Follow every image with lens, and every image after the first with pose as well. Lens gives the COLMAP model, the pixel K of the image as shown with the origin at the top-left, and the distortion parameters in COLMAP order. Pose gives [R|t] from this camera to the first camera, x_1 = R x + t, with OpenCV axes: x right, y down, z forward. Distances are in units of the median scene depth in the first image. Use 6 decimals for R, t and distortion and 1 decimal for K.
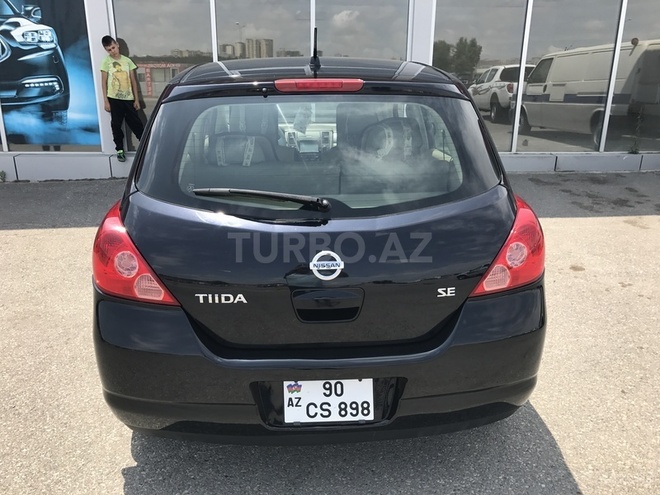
lens RADIAL K [[523.0, 0, 330.0], [0, 523.0, 247.5], [0, 0, 1]] dist [0.096664, -0.123316]
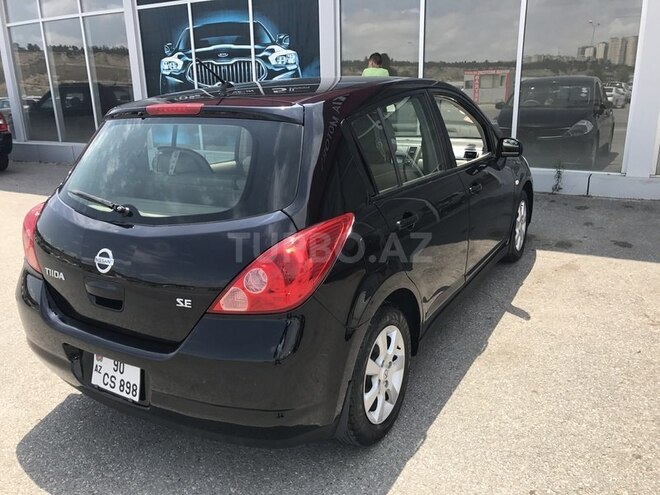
lens RADIAL K [[543.5, 0, 330.0], [0, 543.5, 247.5], [0, 0, 1]] dist [-0.015741, -0.015945]
pose [[0.824473, 0.132924, -0.550069, 0.832756], [-0.141710, 0.989548, 0.026721, -0.077387], [0.547871, 0.055920, 0.834692, 0.185178]]
